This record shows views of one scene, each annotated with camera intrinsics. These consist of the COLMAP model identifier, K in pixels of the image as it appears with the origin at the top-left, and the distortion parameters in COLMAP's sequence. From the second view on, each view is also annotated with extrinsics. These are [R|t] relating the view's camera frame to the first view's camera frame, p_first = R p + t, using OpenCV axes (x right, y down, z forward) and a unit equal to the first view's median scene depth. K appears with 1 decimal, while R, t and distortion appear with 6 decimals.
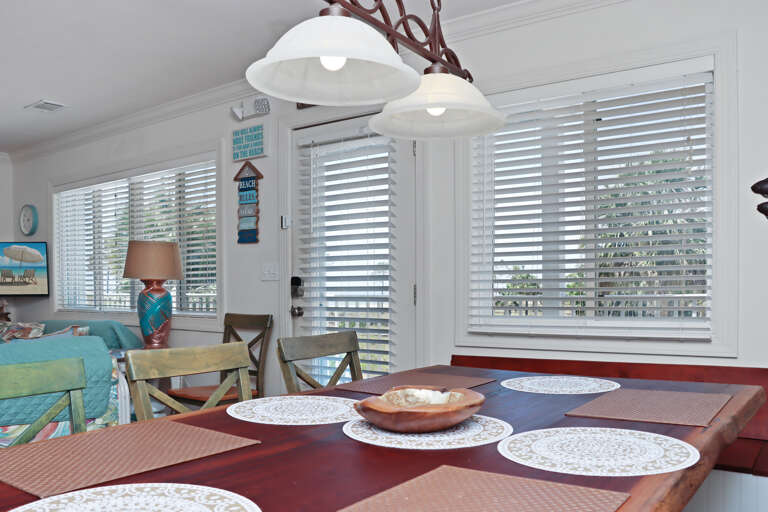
lens RADIAL K [[640.8, 0, 384.7], [0, 640.8, 334.8], [0, 0, 1]] dist [-0.171414, 0.140498]
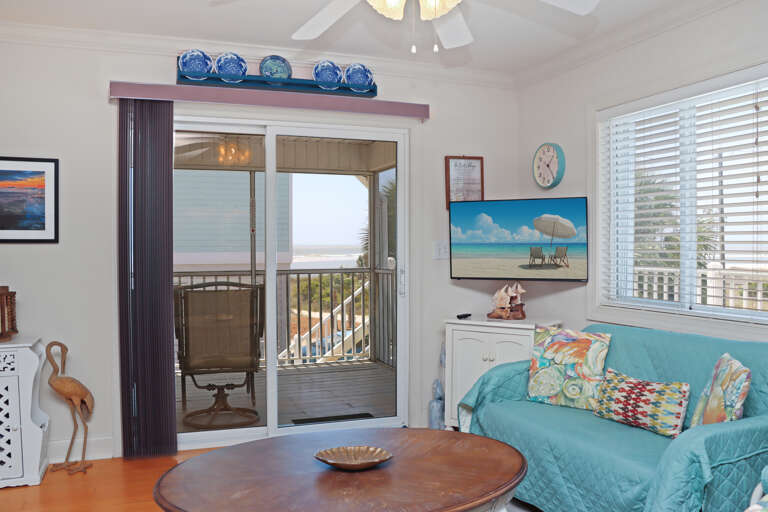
lens RADIAL K [[640.8, 0, 388.4], [0, 640.8, 252.1], [0, 0, 1]] dist [-0.171414, 0.140498]
pose [[0.843843, -0.000950, -0.536590, -0.512671], [-0.032036, 0.998125, -0.052147, -0.073191], [0.535633, 0.061194, 0.842231, 0.469326]]
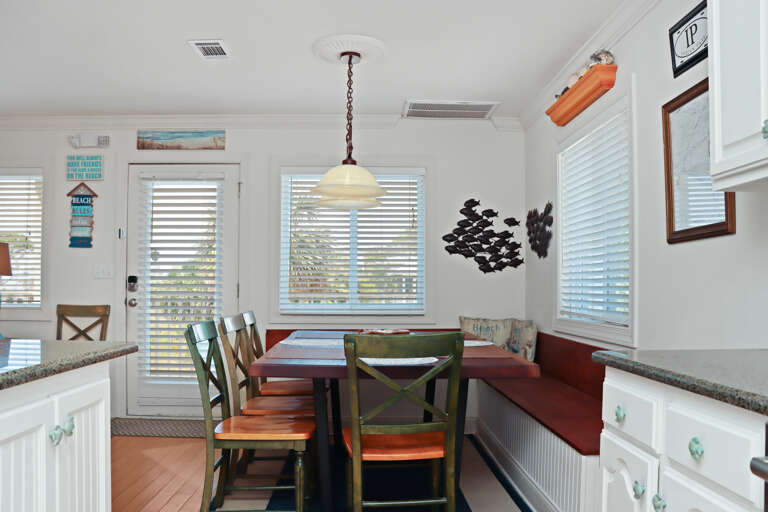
lens RADIAL K [[640.8, 0, 381.7], [0, 640.8, 289.2], [0, 0, 1]] dist [-0.171414, 0.140498]
pose [[0.793323, 0.001879, 0.608799, -0.486620], [0.042583, 0.997375, -0.058568, 0.032161], [-0.607310, 0.072387, 0.791160, -0.308150]]
